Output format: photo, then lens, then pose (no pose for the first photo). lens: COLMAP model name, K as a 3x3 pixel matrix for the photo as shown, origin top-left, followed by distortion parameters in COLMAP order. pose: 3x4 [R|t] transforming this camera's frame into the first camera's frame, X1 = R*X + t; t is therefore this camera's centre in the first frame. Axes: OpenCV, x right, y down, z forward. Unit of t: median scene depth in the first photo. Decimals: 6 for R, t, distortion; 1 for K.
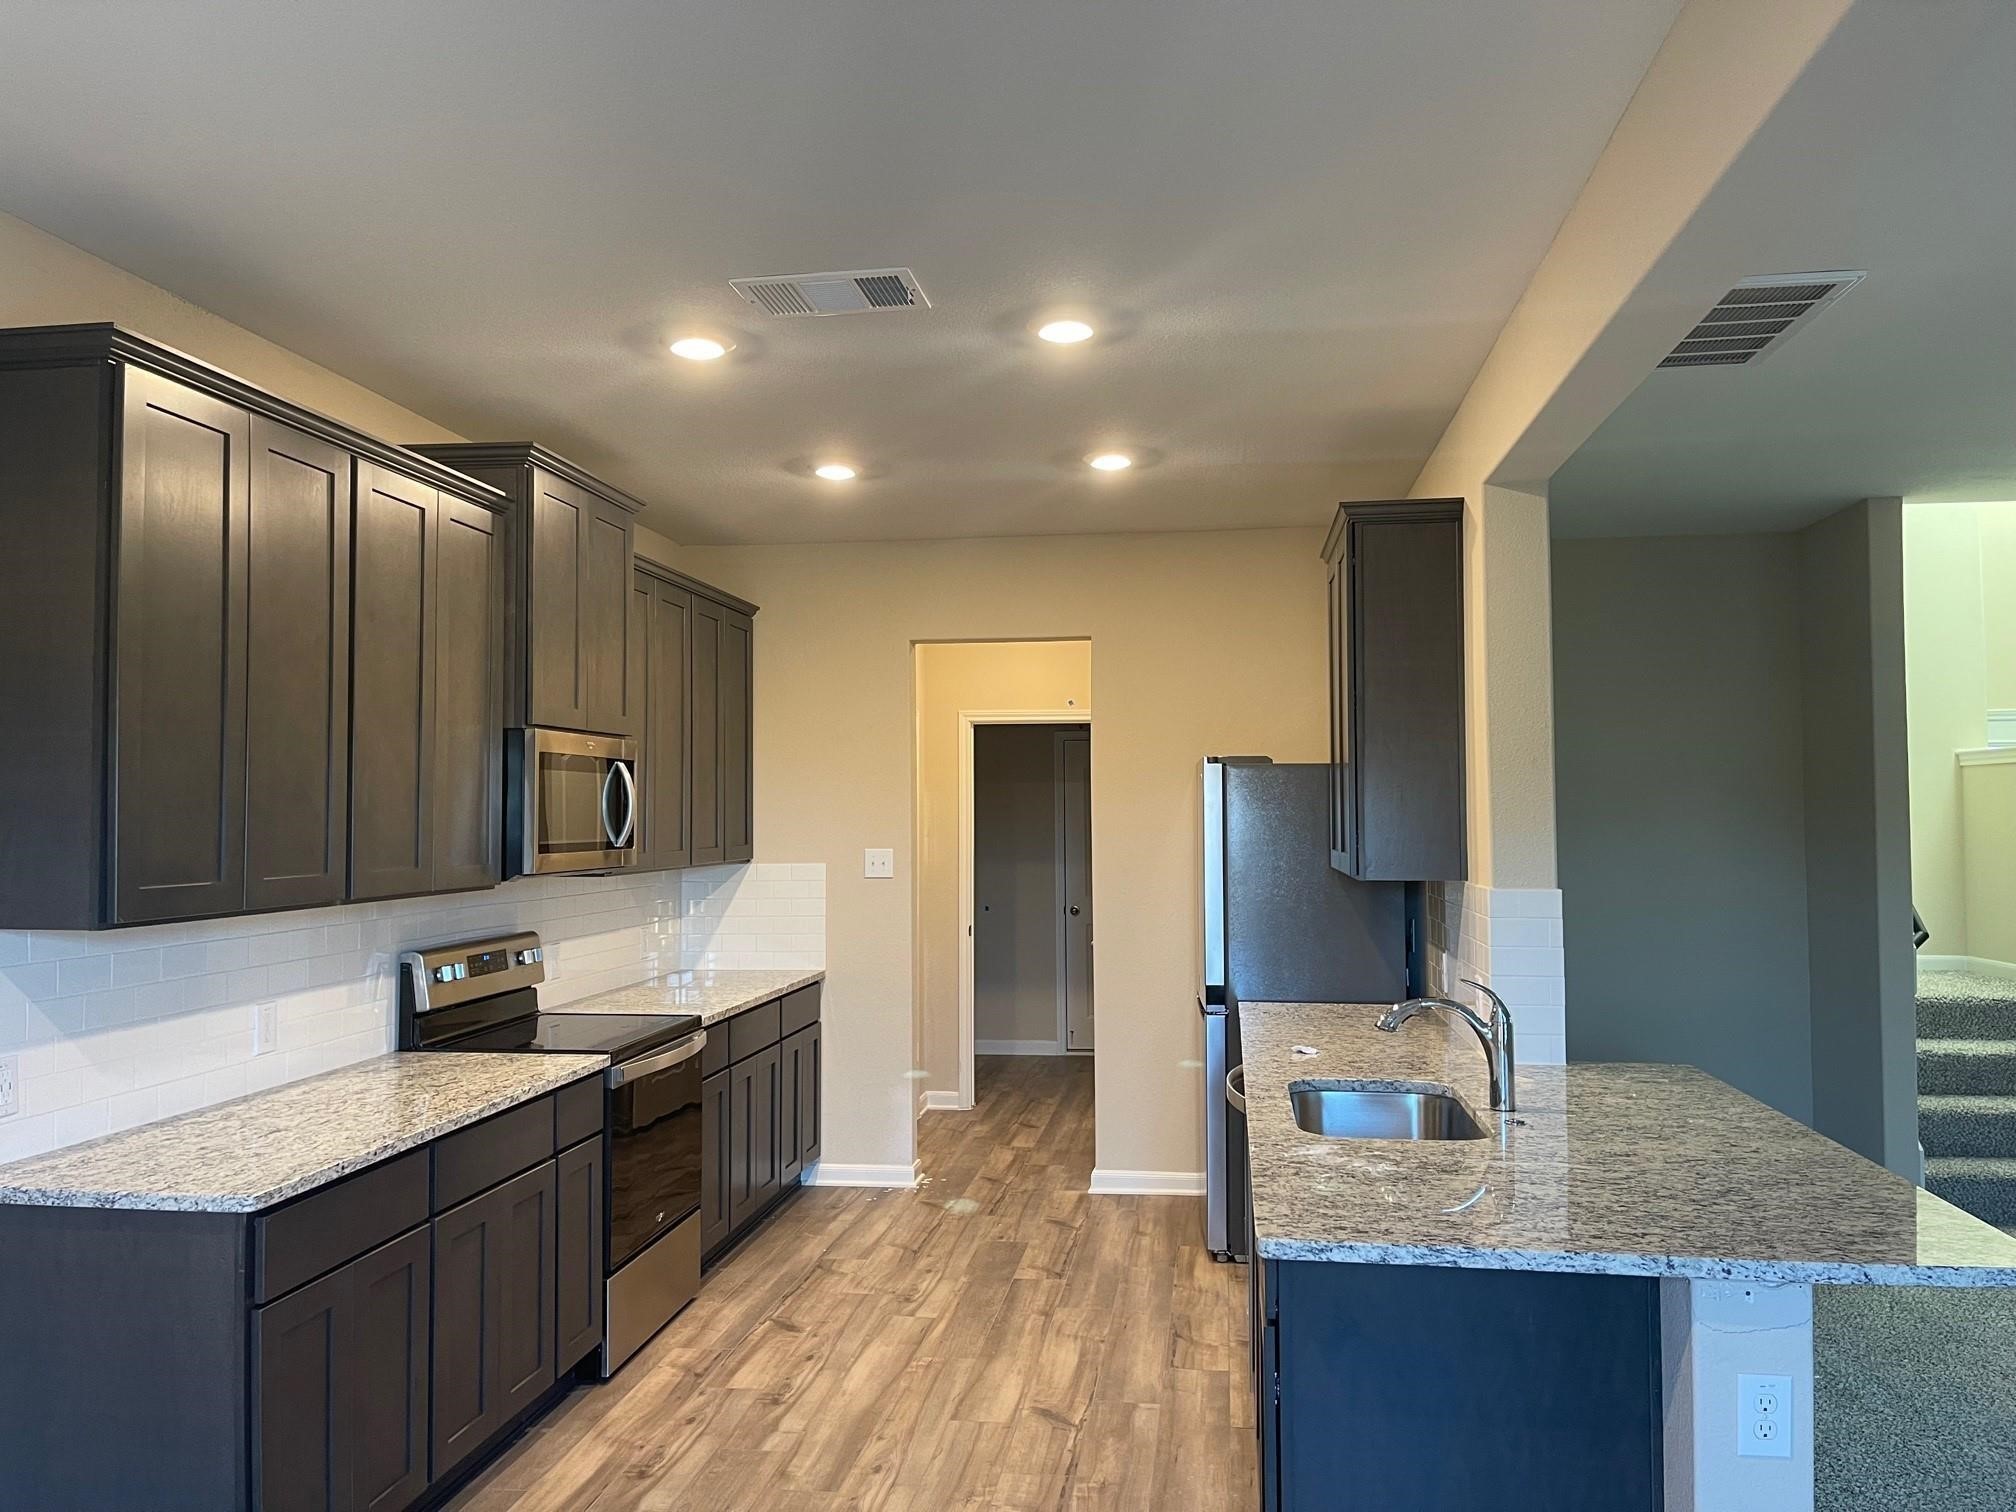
lens RADIAL K [[1524.8, 0, 1008.0], [0, 1524.8, 756.0], [0, 0, 1]] dist [0.042123, 0.003588]
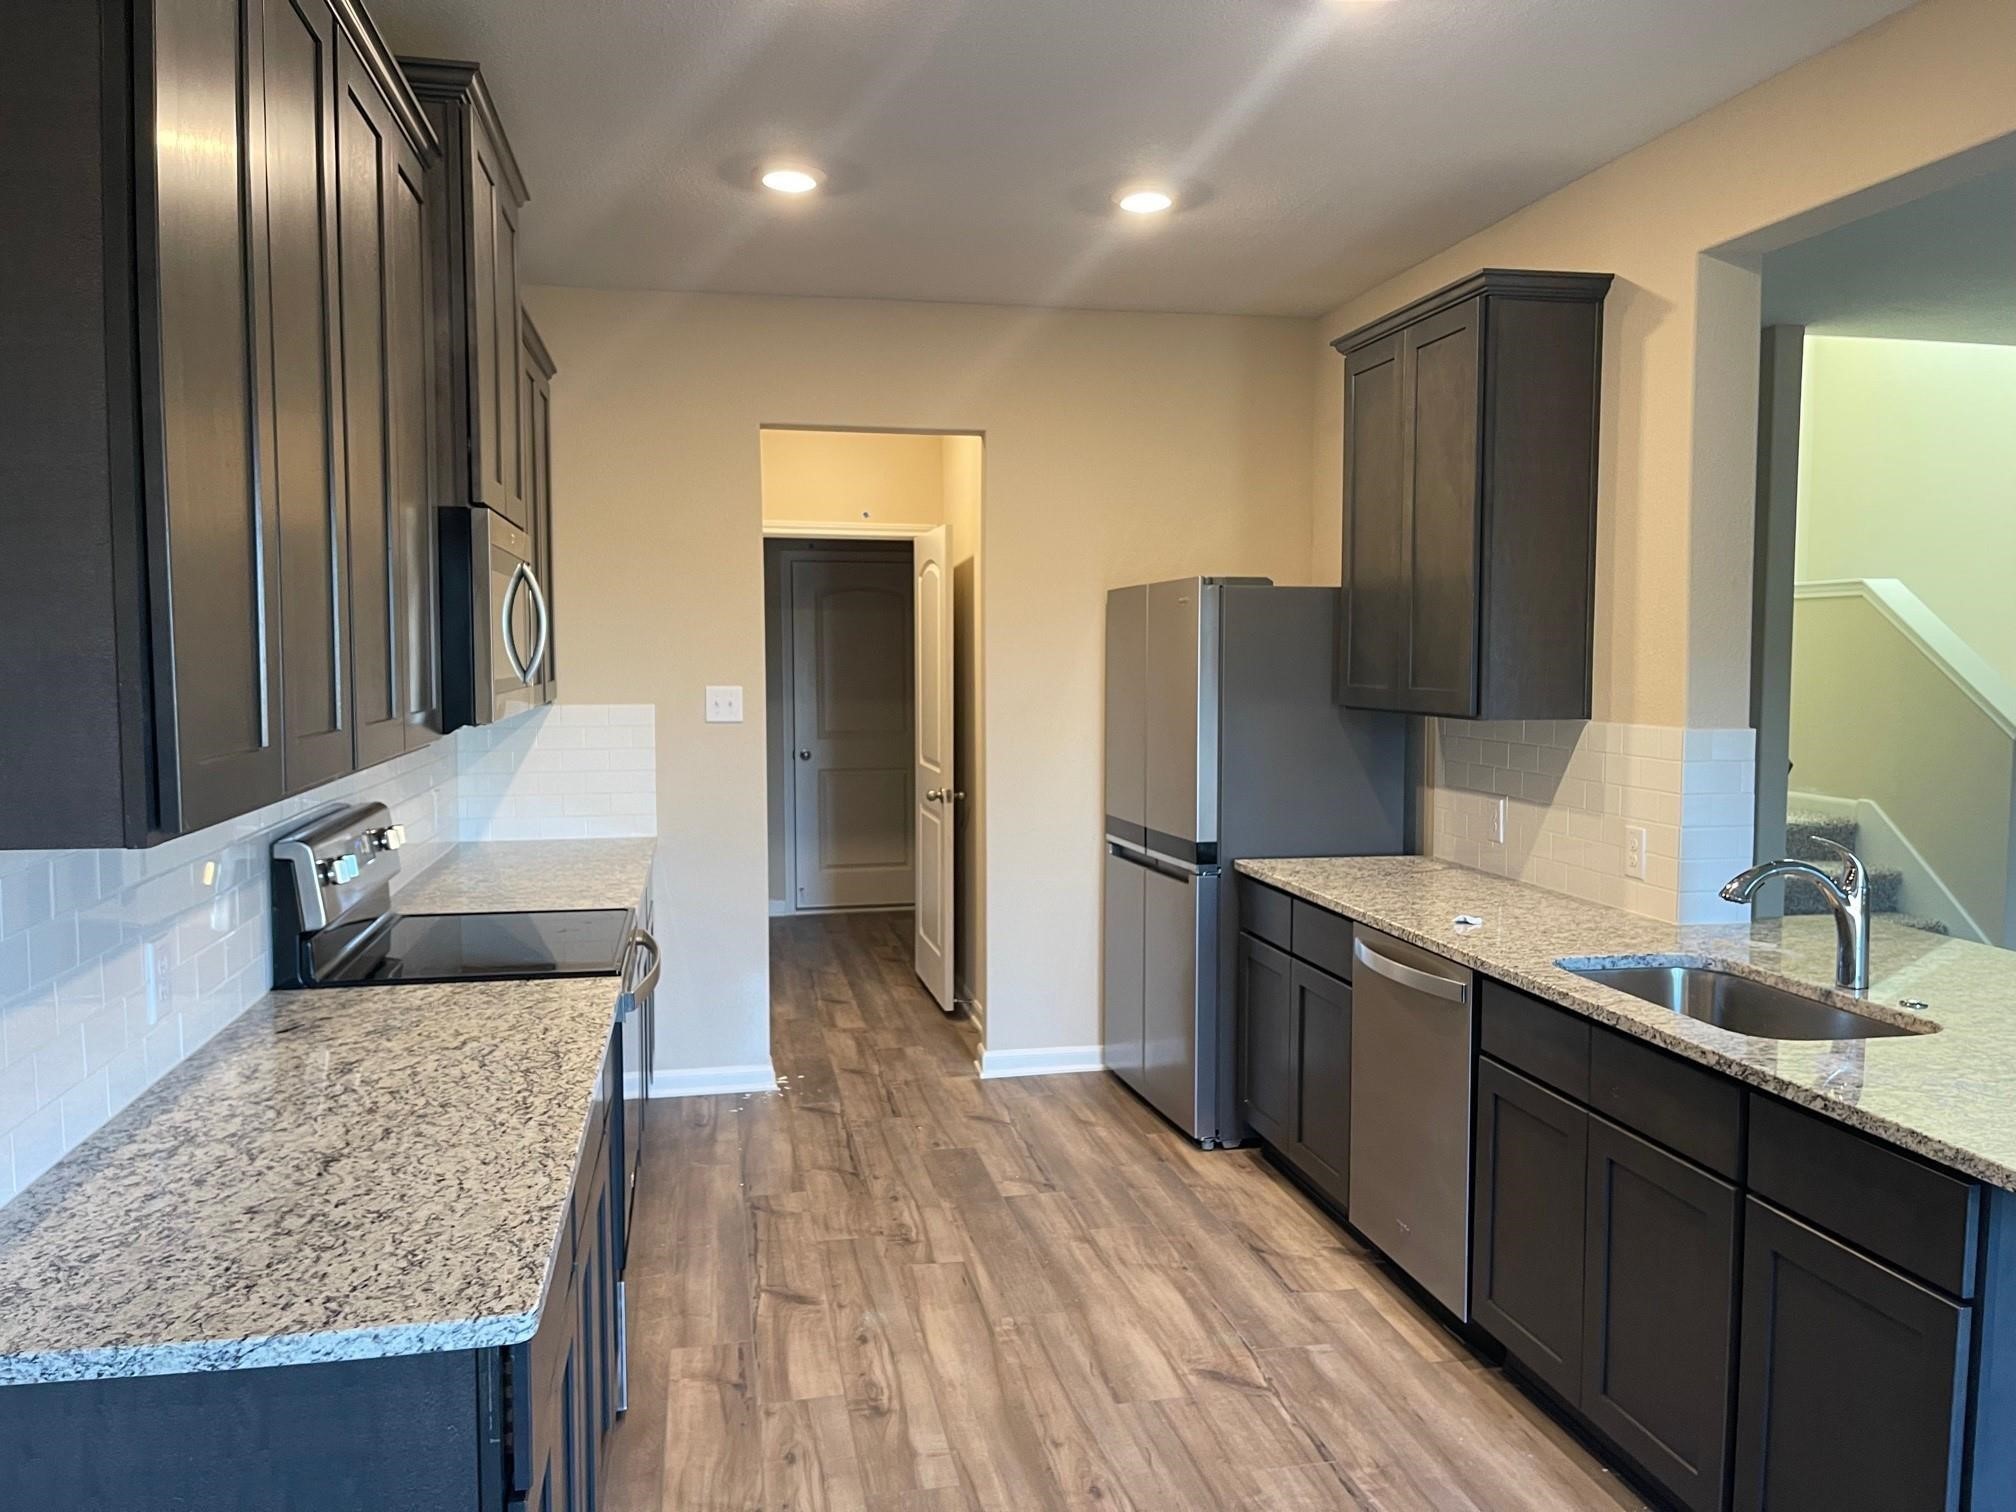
lens RADIAL K [[1530.3, 0, 1008.0], [0, 1530.3, 756.0], [0, 0, 1]] dist [0.037919, -0.004436]
pose [[0.944174, -0.017308, 0.328992, -0.286807], [-0.017942, 0.994435, 0.103810, 0.014845], [-0.328958, -0.103917, 0.938610, 0.254145]]
